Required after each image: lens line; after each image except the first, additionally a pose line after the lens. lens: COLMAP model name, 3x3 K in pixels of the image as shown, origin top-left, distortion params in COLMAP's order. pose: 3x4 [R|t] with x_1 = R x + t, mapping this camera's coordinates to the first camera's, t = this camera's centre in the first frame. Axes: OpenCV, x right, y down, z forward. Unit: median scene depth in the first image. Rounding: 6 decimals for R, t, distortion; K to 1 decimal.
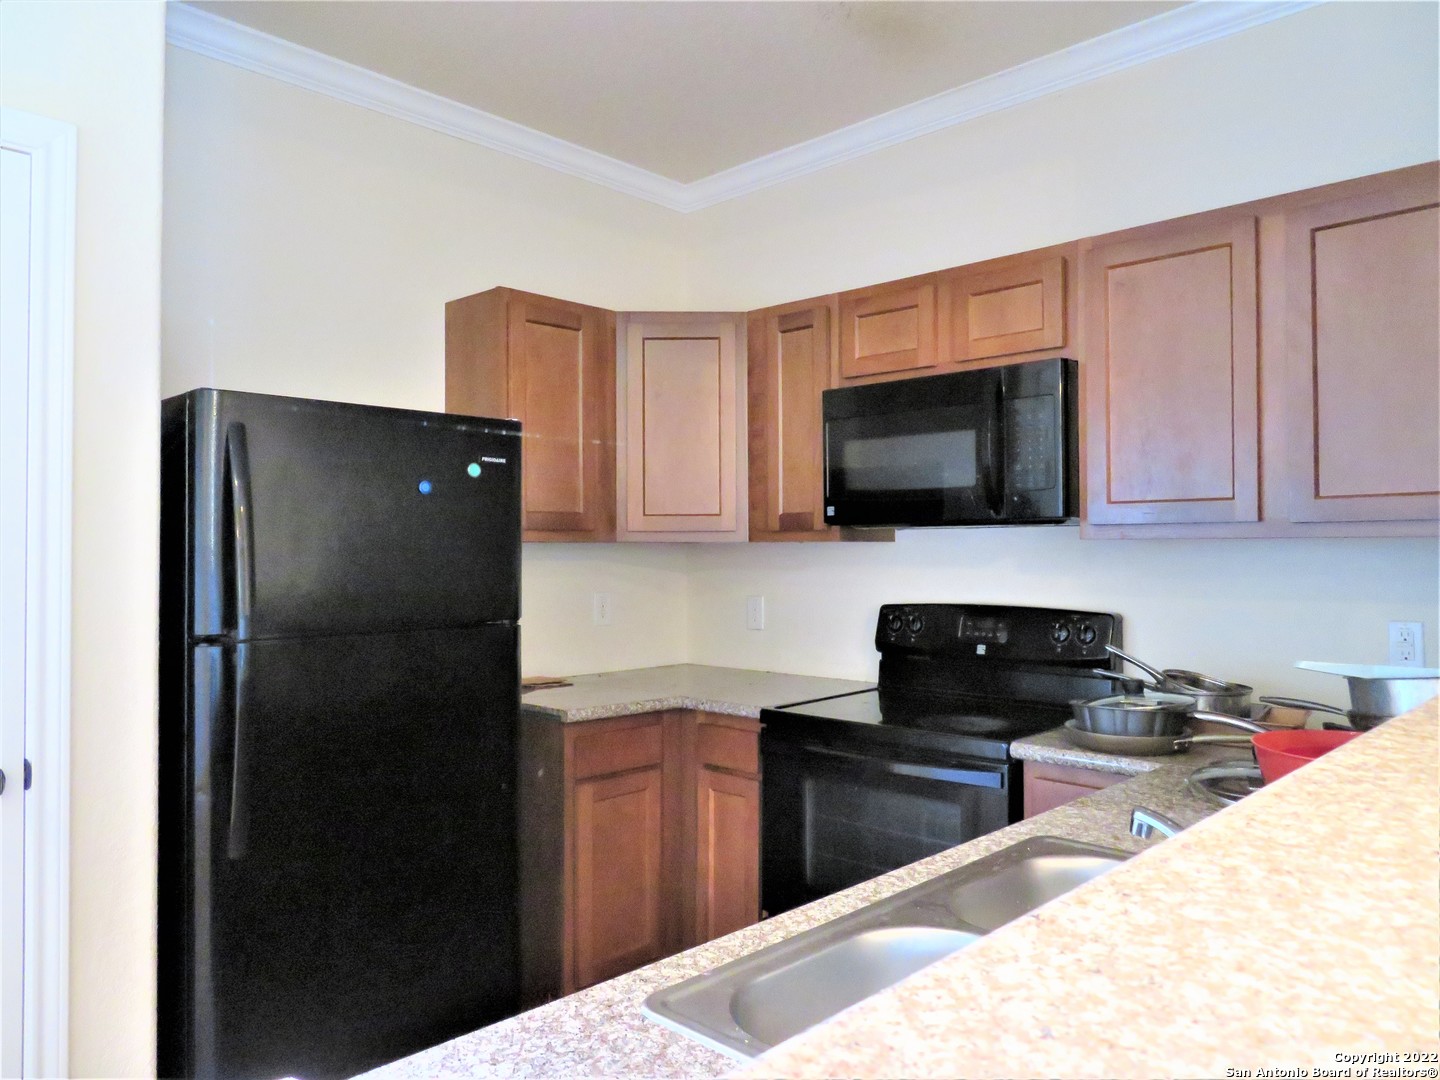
lens RADIAL K [[1021.6, 0, 717.6], [0, 1021.6, 533.3], [0, 0, 1]] dist [-0.017145, 0.004095]
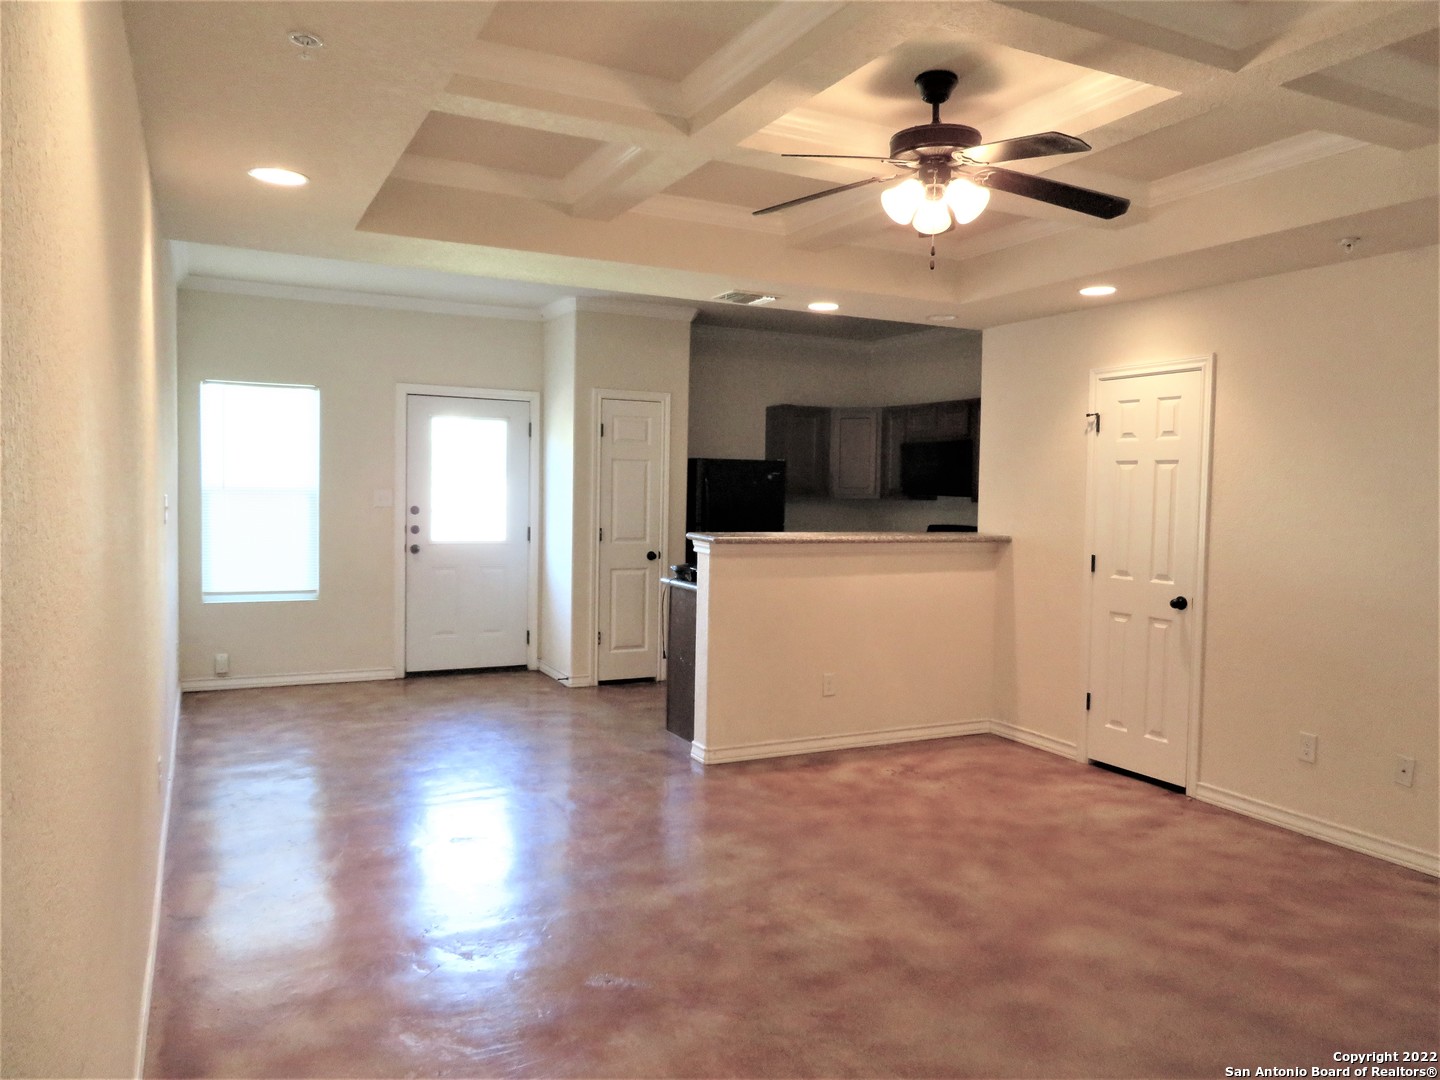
lens RADIAL K [[1021.6, 0, 717.6], [0, 1021.6, 533.3], [0, 0, 1]] dist [-0.017145, 0.004095]
pose [[0.943111, 0.032898, -0.330846, 0.561739], [-0.014384, 0.998198, 0.058254, -0.055985], [0.332166, -0.050181, 0.941885, -1.745534]]
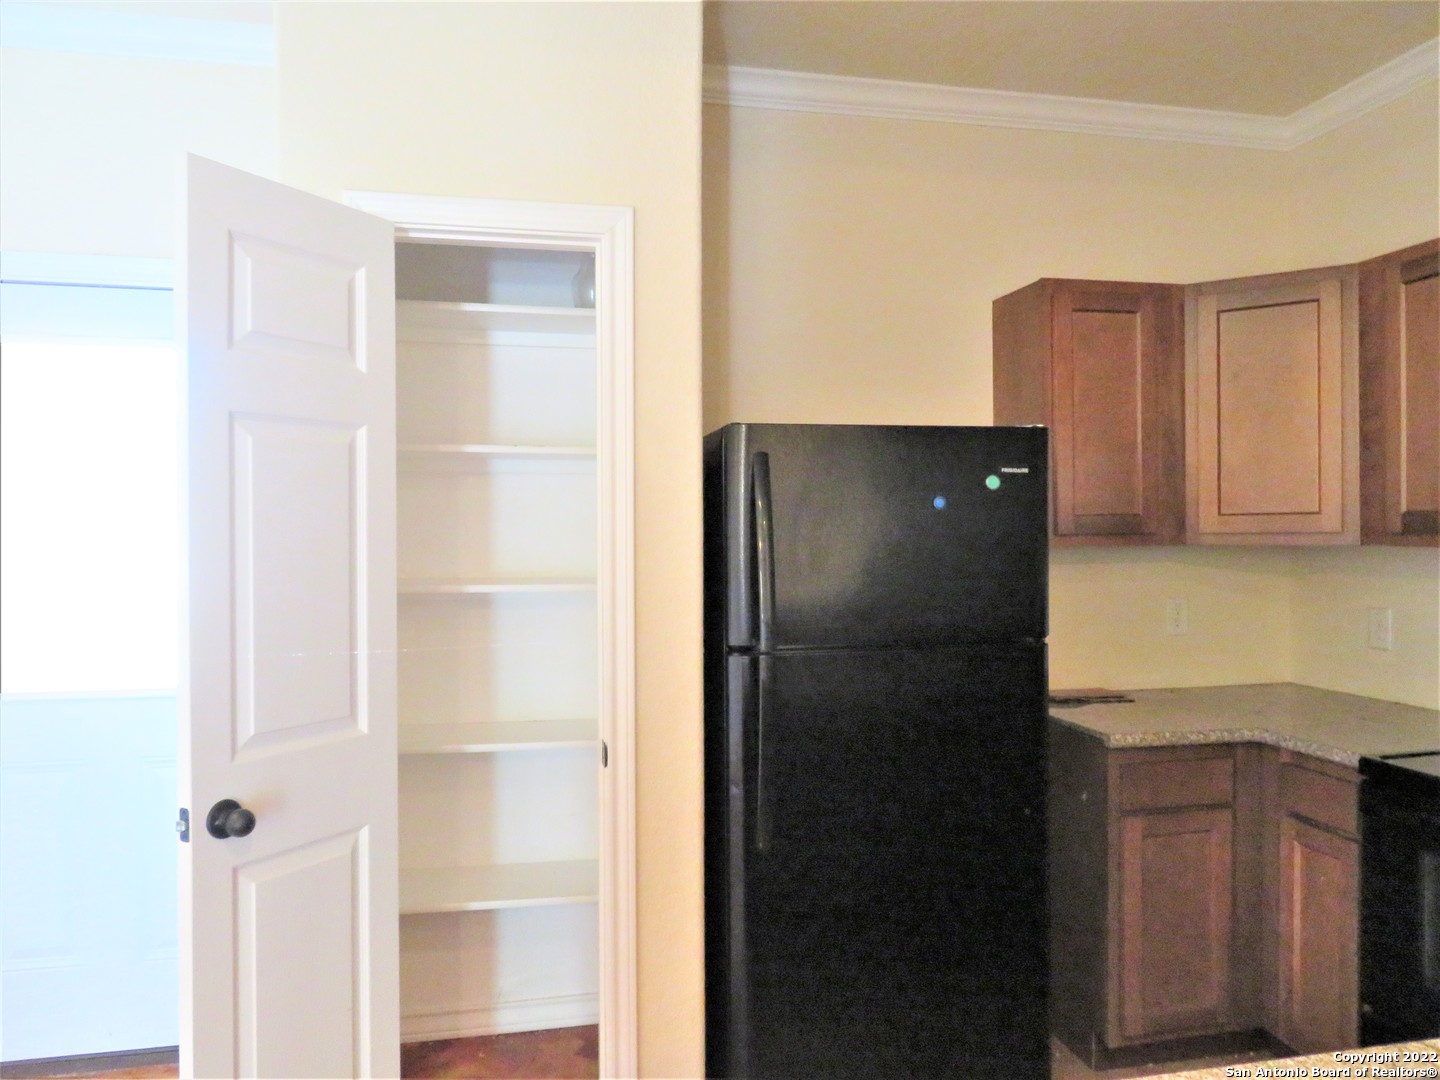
lens RADIAL K [[1021.6, 0, 717.6], [0, 1021.6, 533.3], [0, 0, 1]] dist [-0.017145, 0.004095]
pose [[0.824624, -0.004026, -0.565666, 0.075081], [0.017862, 0.999661, 0.018925, -0.029439], [0.565399, -0.025710, 0.824417, 0.044173]]
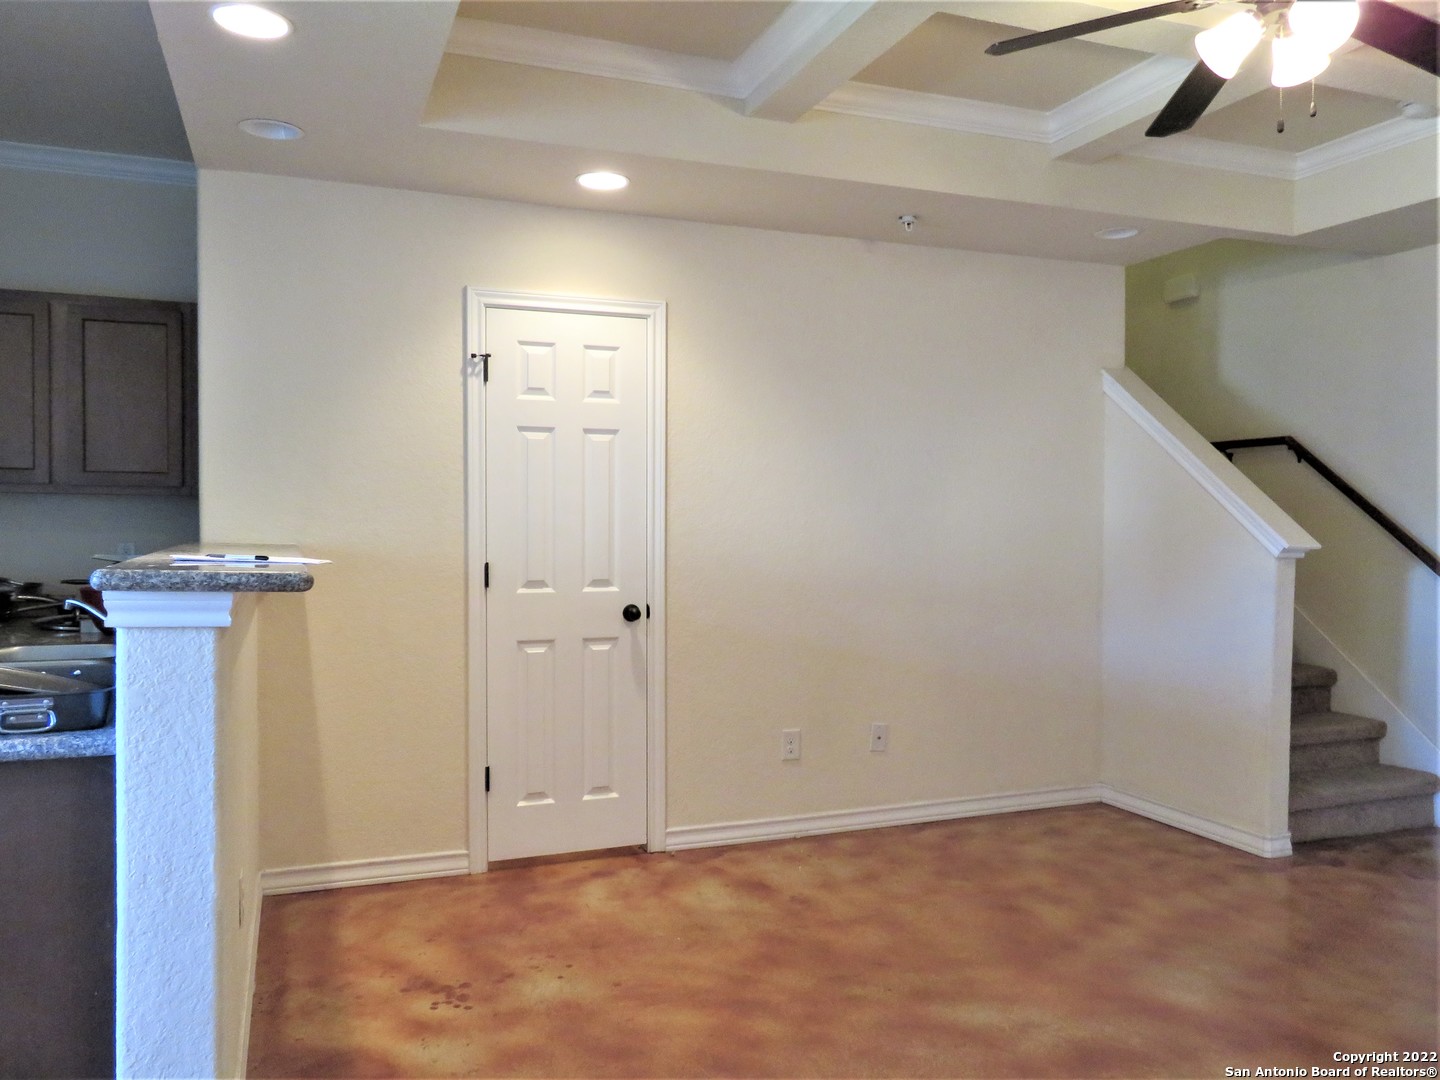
lens RADIAL K [[1095.5, 0, 720.0], [0, 1095.5, 540.0], [0, 0, 1]] dist [-0.013398, 0.006714]
pose [[0.419383, -0.015439, 0.907678, -0.507148], [-0.015517, 0.999587, 0.024171, 0.015981], [-0.907677, -0.024221, 0.418970, -0.605825]]
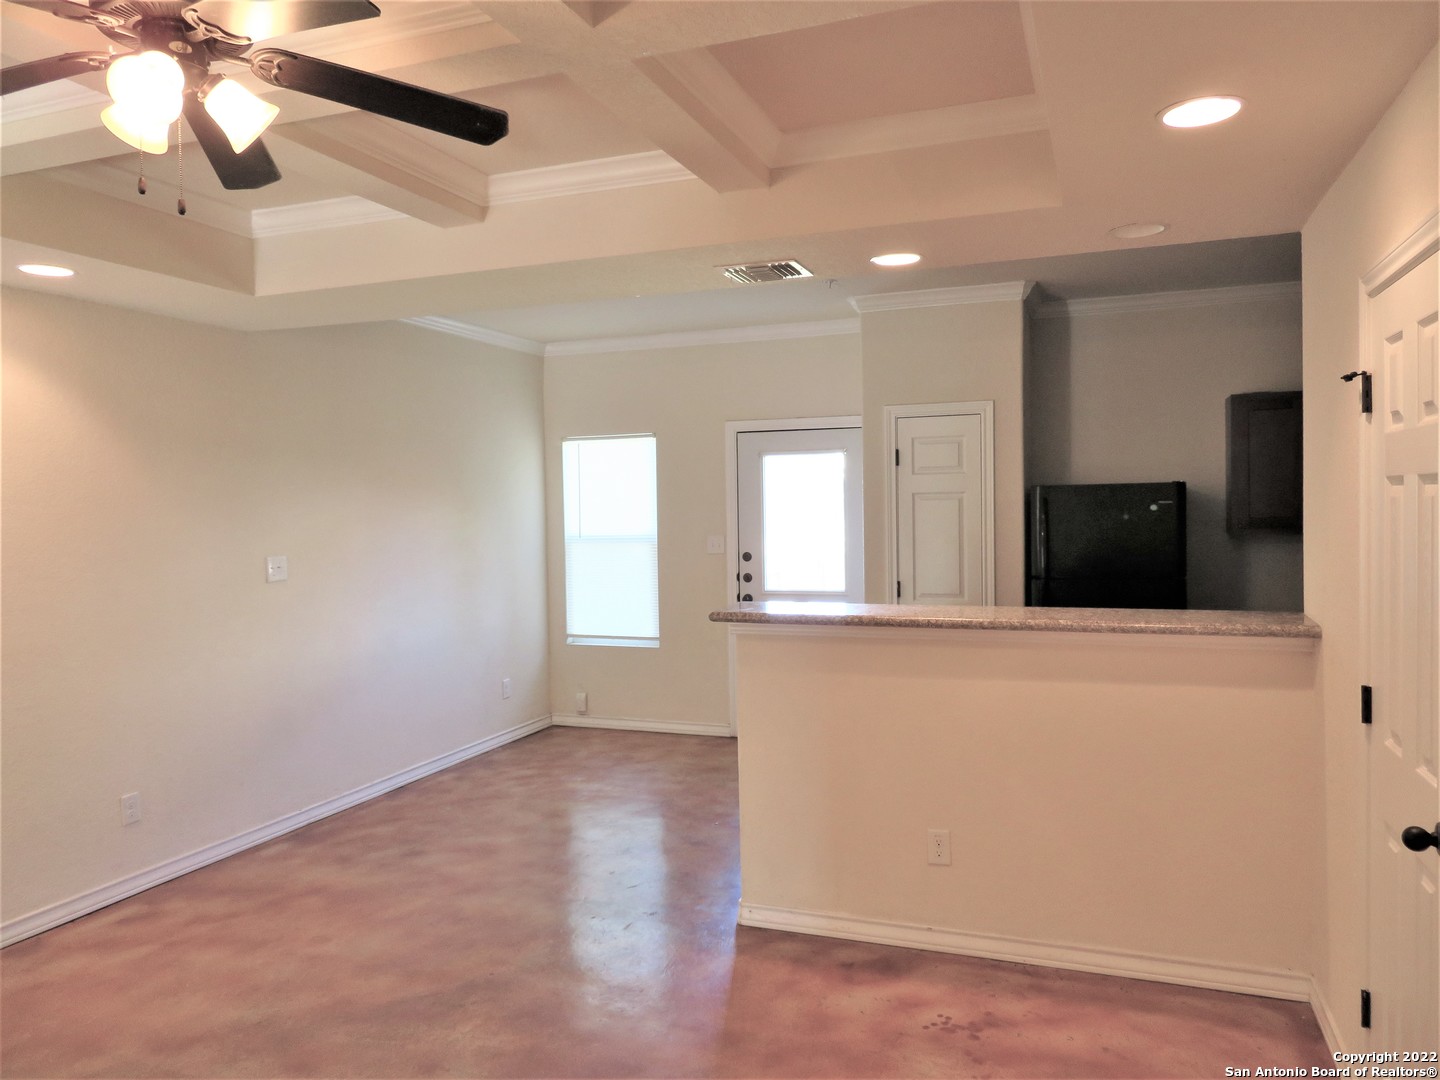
lens RADIAL K [[1021.6, 0, 717.6], [0, 1021.6, 533.3], [0, 0, 1]] dist [-0.017145, 0.004095]
pose [[0.389623, 0.017292, -0.920812, 1.146664], [0.031927, 0.998969, 0.032269, -0.086601], [0.920421, -0.041972, 0.388669, -0.584373]]
